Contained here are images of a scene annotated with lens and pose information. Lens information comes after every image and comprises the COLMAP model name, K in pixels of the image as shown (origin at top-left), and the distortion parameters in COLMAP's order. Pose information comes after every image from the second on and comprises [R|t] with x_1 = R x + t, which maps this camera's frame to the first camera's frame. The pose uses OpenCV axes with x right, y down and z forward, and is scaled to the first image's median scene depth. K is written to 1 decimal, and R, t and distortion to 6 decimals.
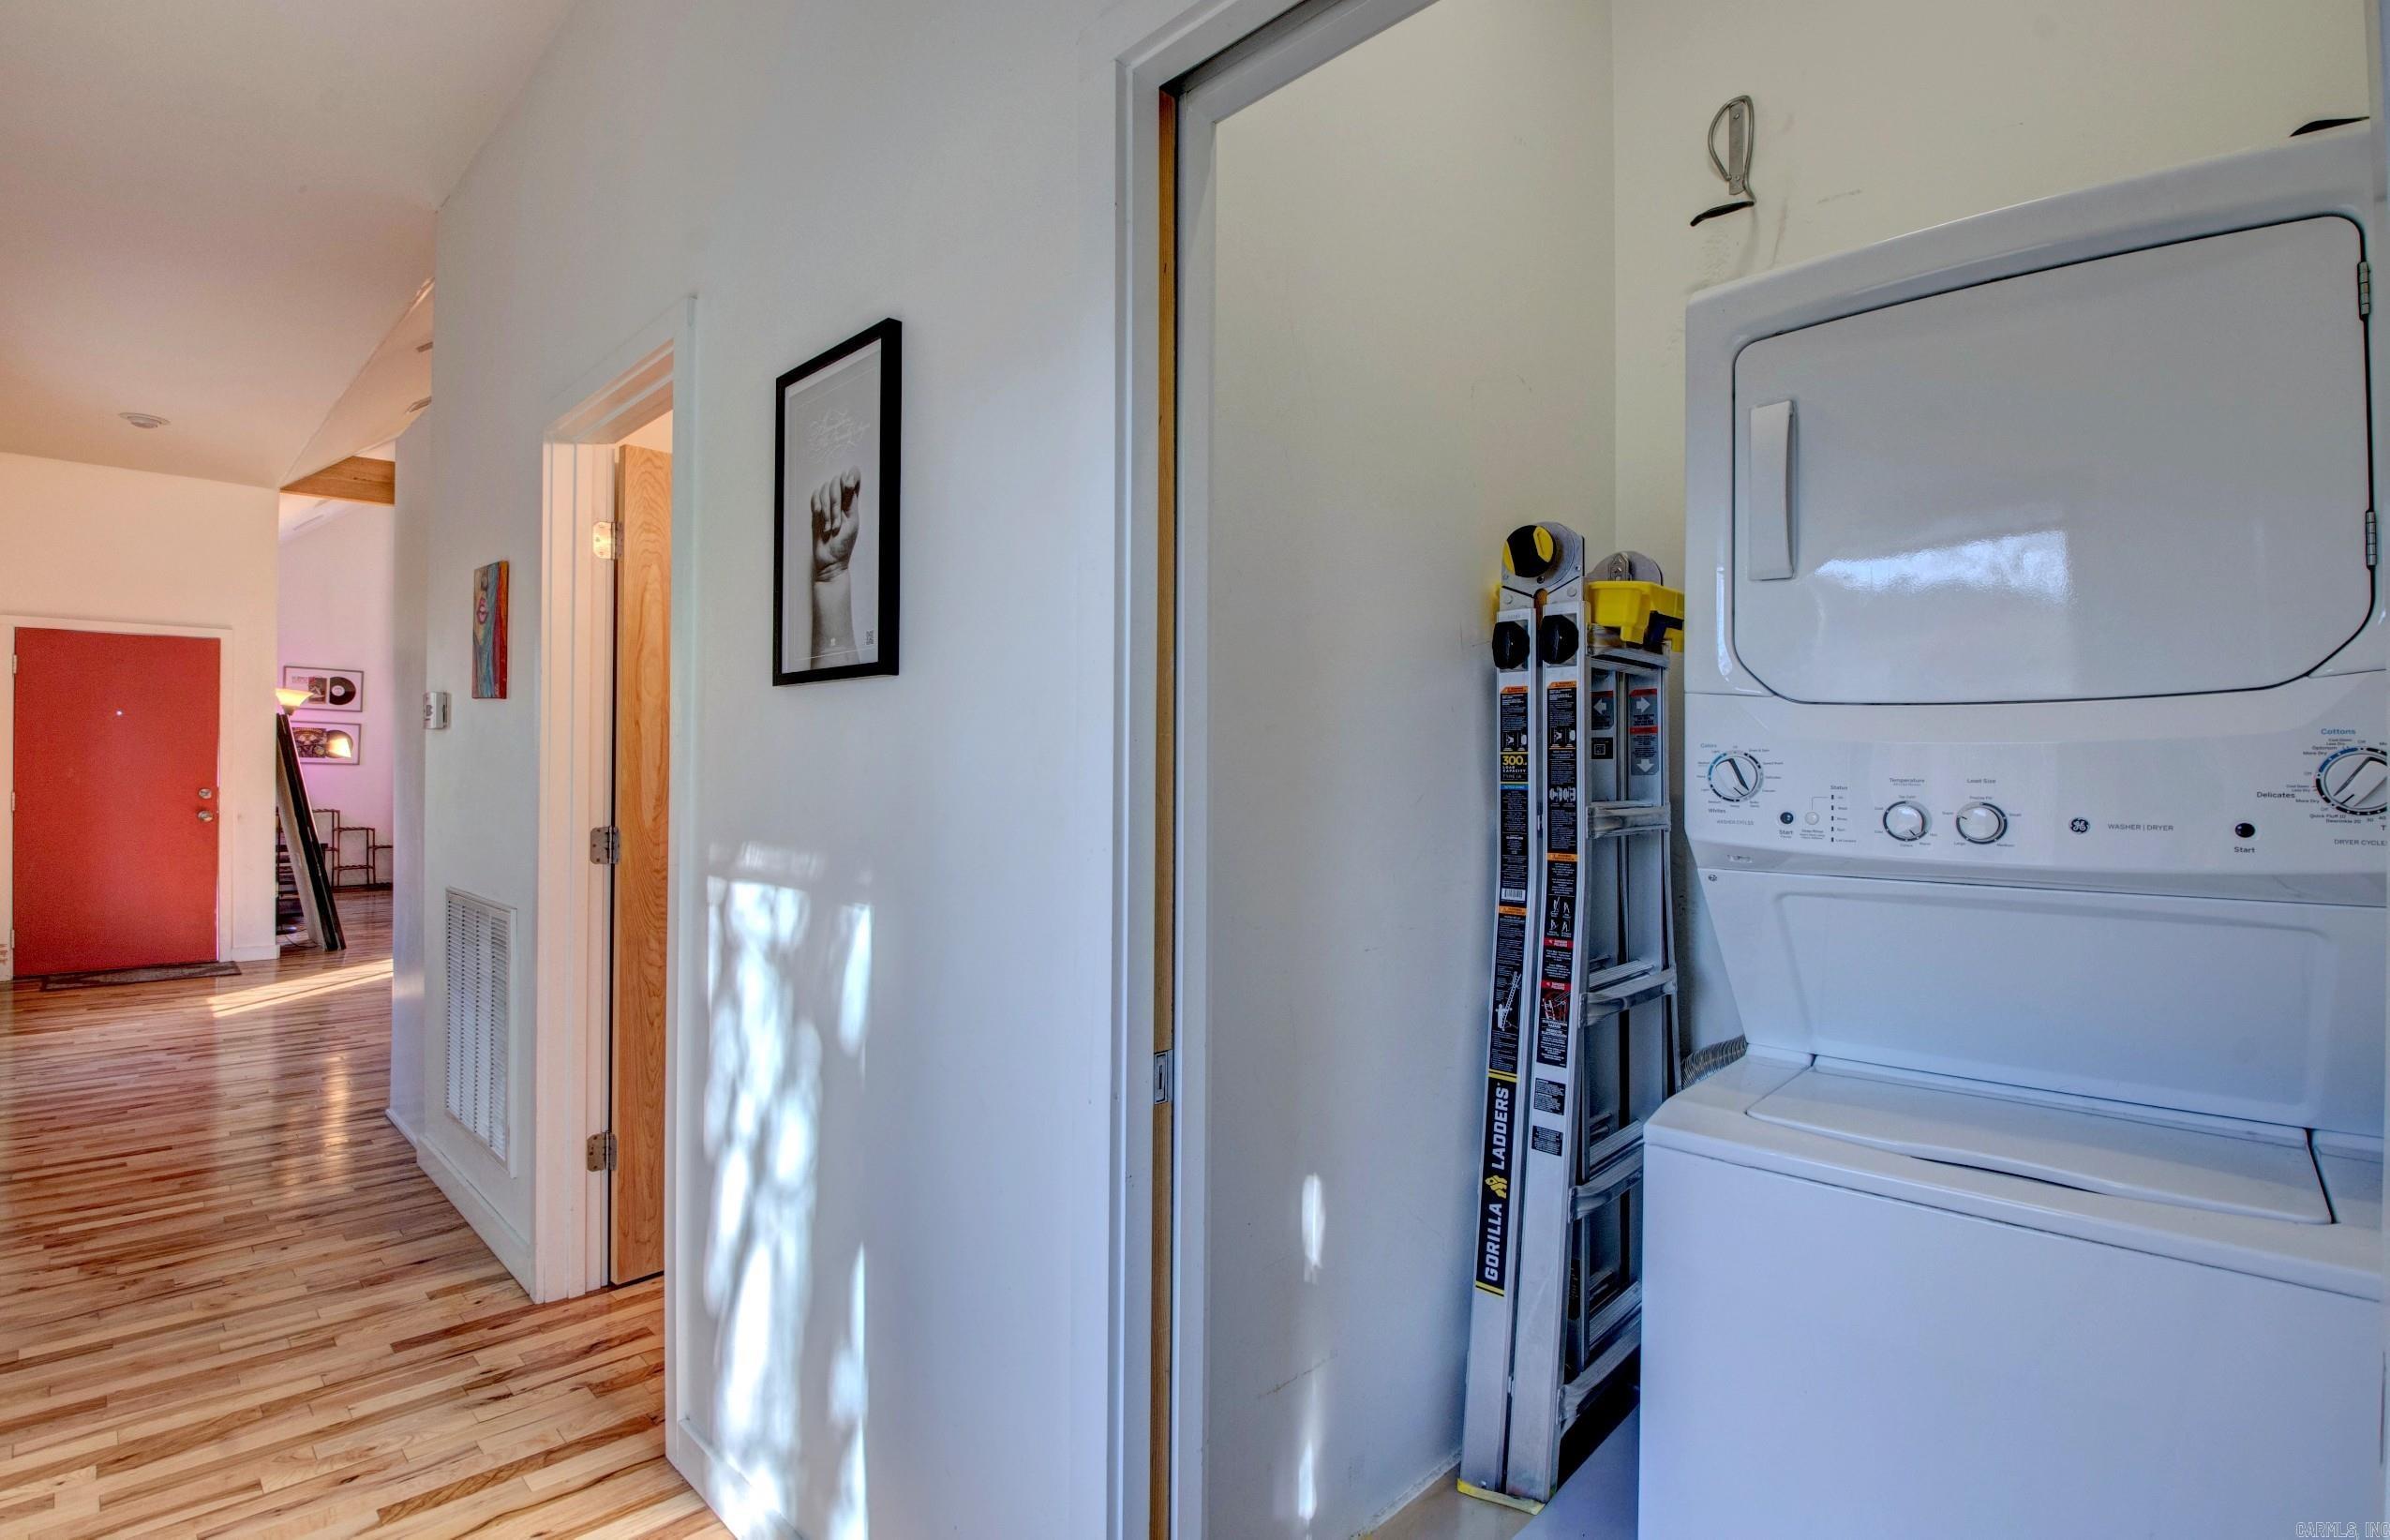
lens RADIAL K [[1121.2, 0, 1188.6], [0, 1121.2, 774.5], [0, 0, 1]] dist [0.000250, -0.015116]
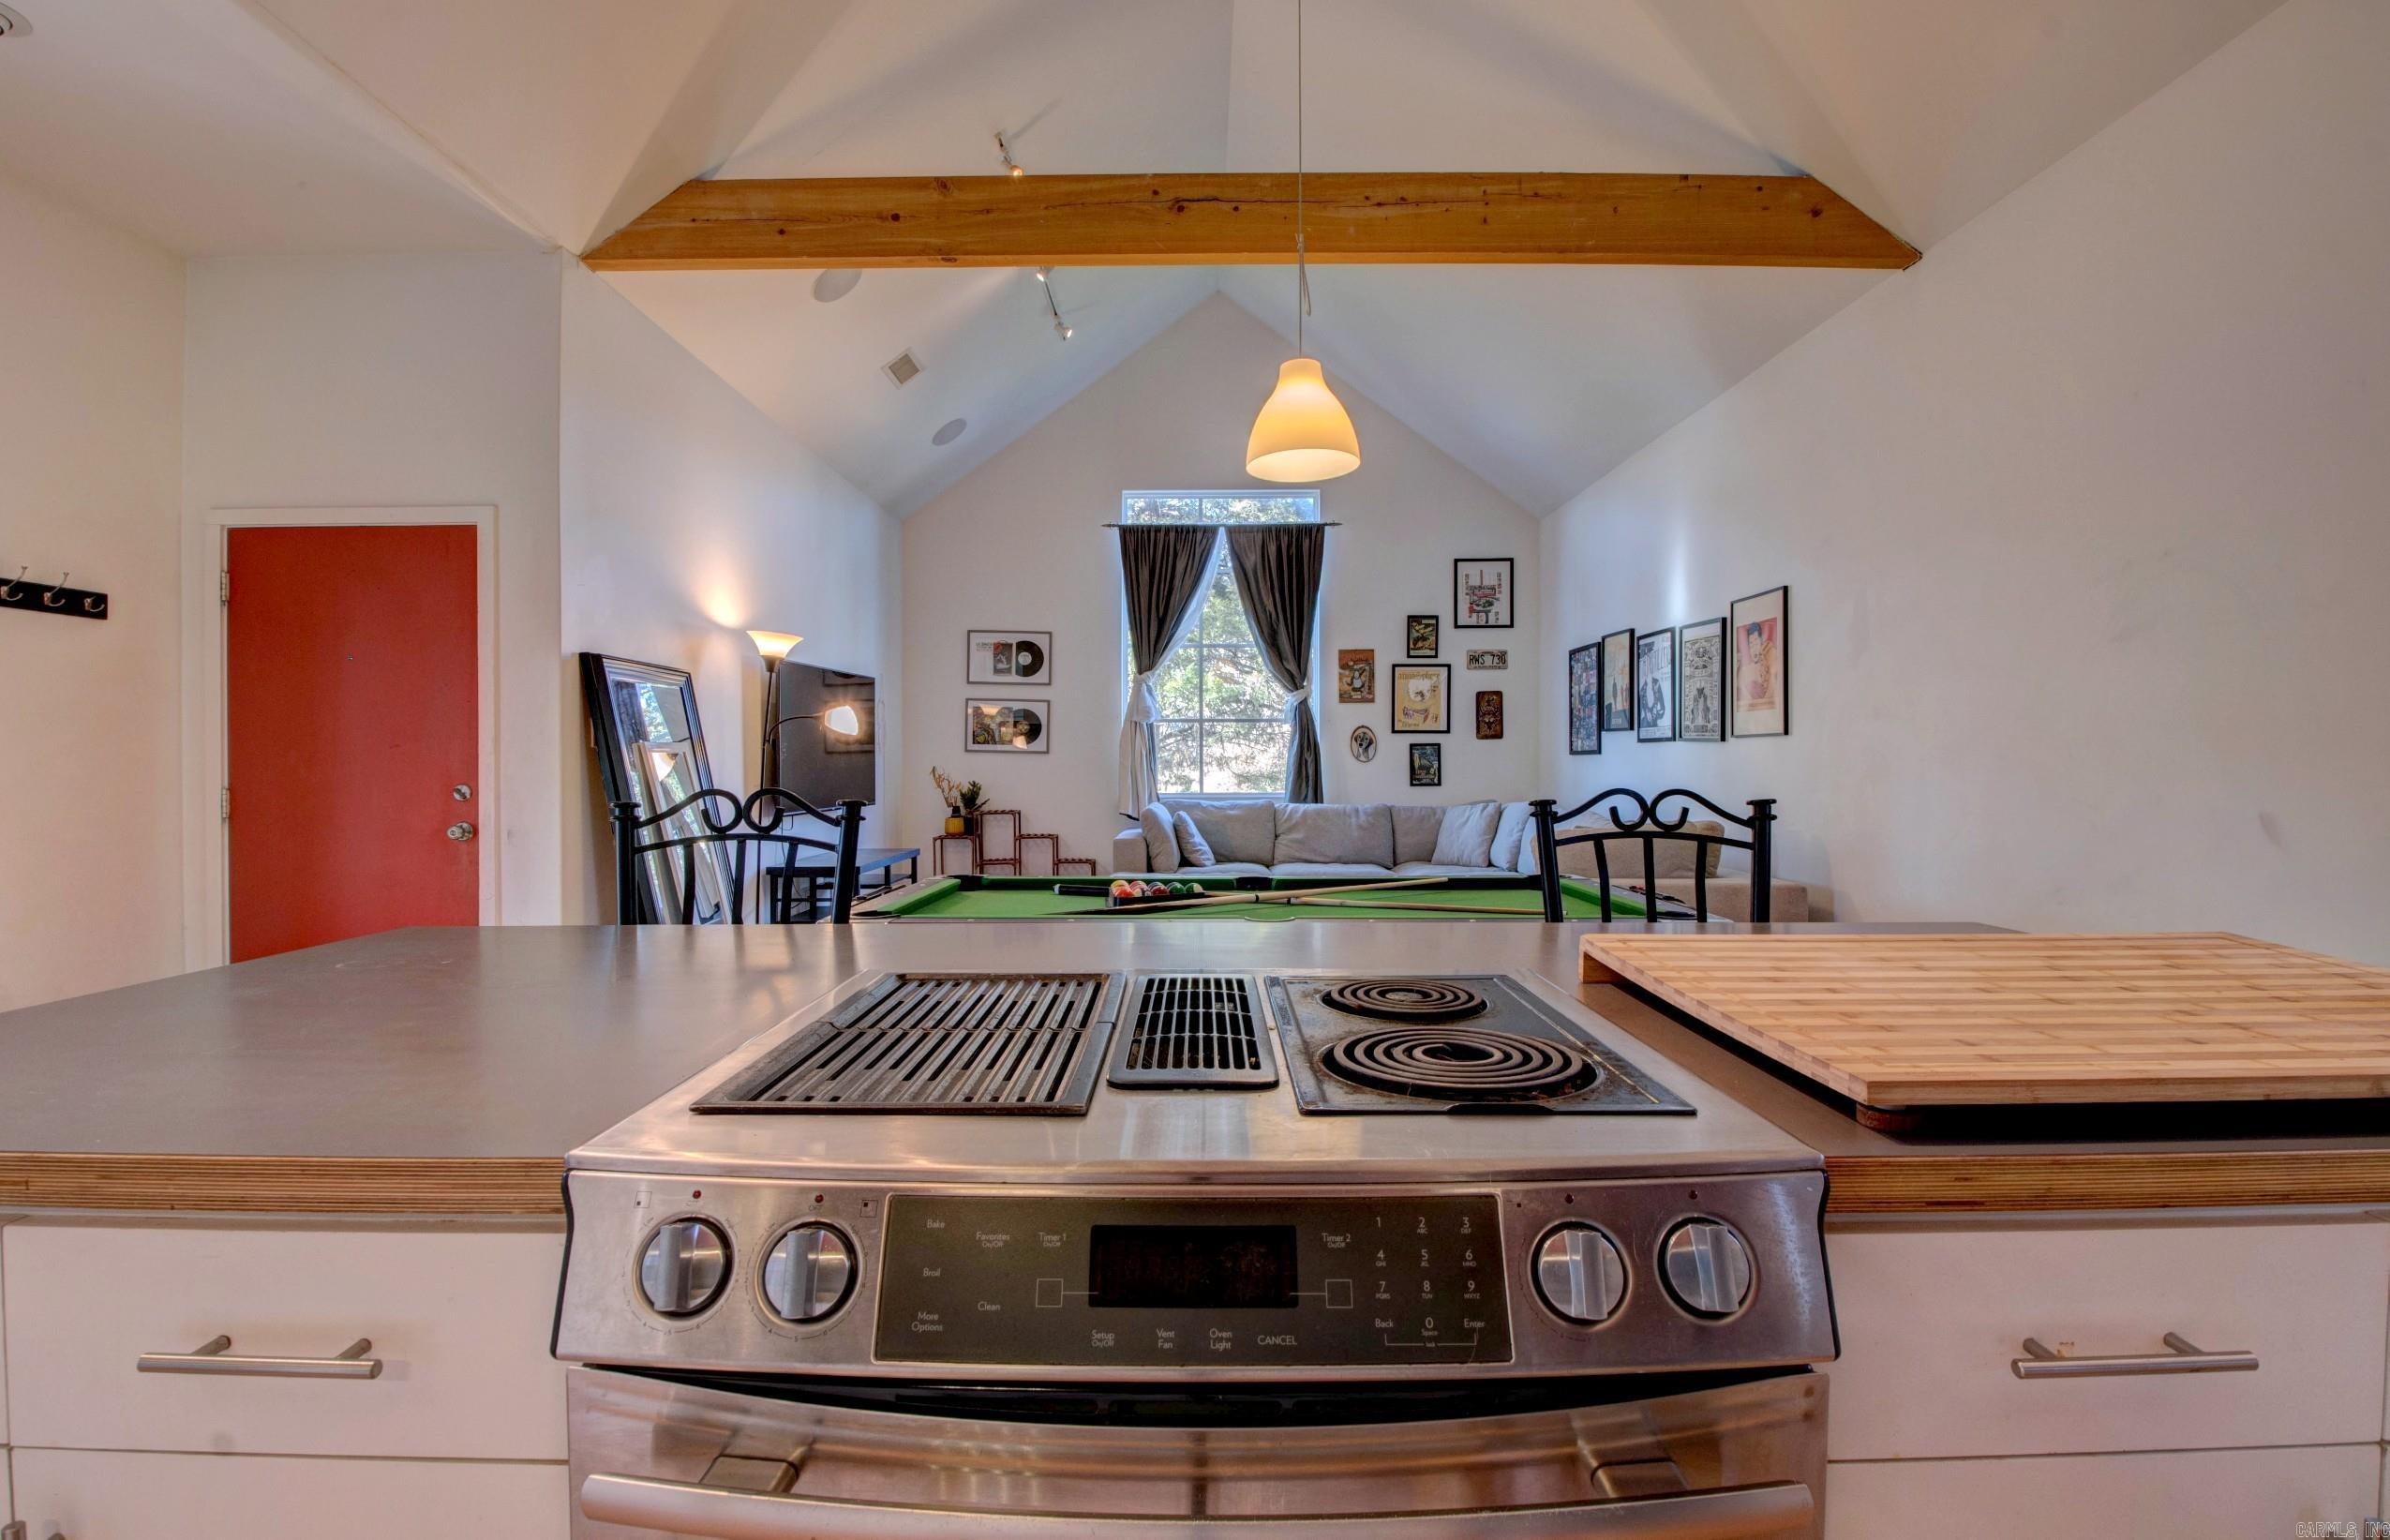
lens RADIAL K [[1121.2, 0, 1197.0], [0, 1121.2, 769.6], [0, 0, 1]] dist [0.000250, -0.015116]
pose [[0.710478, -0.011997, -0.703617, -0.126382], [0.010298, 0.999925, -0.006651, 0.009111], [0.703644, -0.002521, 0.710548, 0.531232]]
